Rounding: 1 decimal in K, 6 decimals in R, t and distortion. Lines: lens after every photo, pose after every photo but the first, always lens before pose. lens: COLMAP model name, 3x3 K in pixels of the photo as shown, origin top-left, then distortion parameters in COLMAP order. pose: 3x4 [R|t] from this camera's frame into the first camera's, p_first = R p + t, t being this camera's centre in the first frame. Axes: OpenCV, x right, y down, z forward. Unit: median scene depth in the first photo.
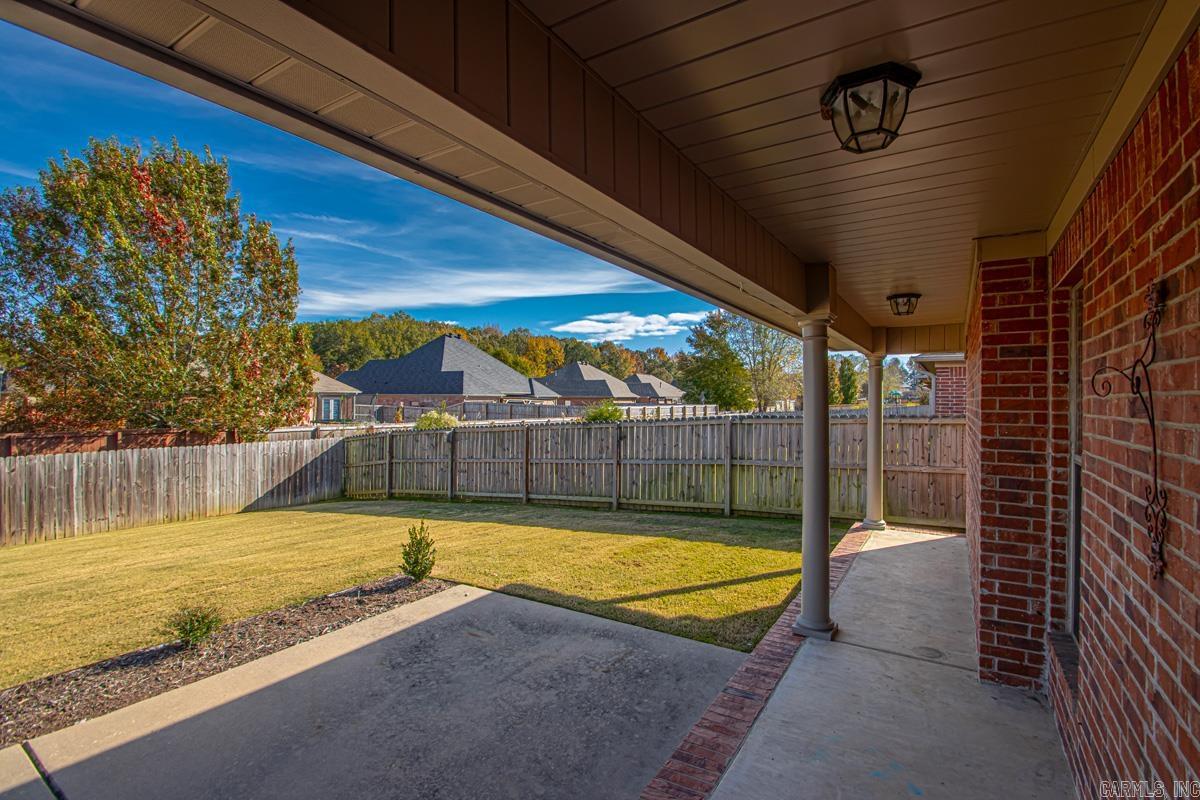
lens RADIAL K [[557.5, 0, 610.6], [0, 557.5, 400.3], [0, 0, 1]] dist [0.017732, -0.018876]
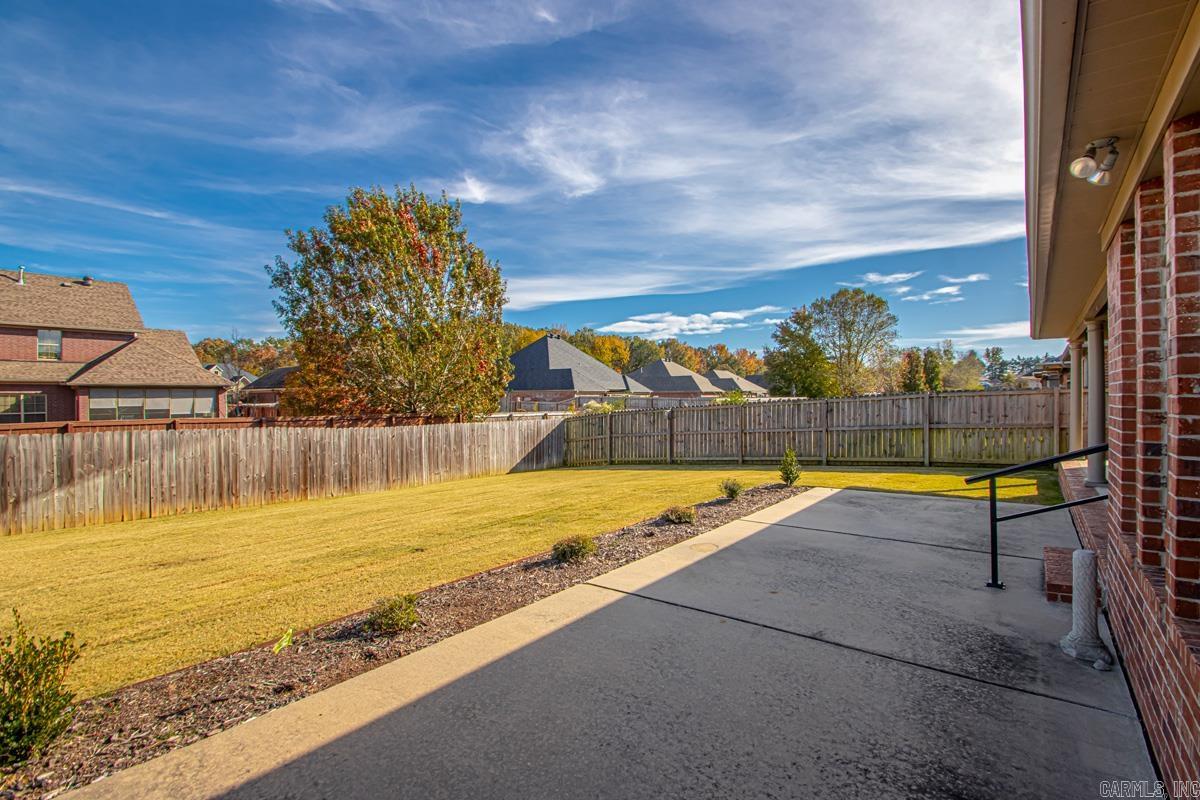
lens RADIAL K [[551.0, 0, 615.6], [0, 551.0, 402.2], [0, 0, 1]] dist [0.016226, -0.017200]
pose [[0.995314, -0.010527, -0.096118, -0.273280], [0.011230, 0.999914, 0.006779, 0.025680], [0.096038, -0.007827, 0.995347, -0.256322]]
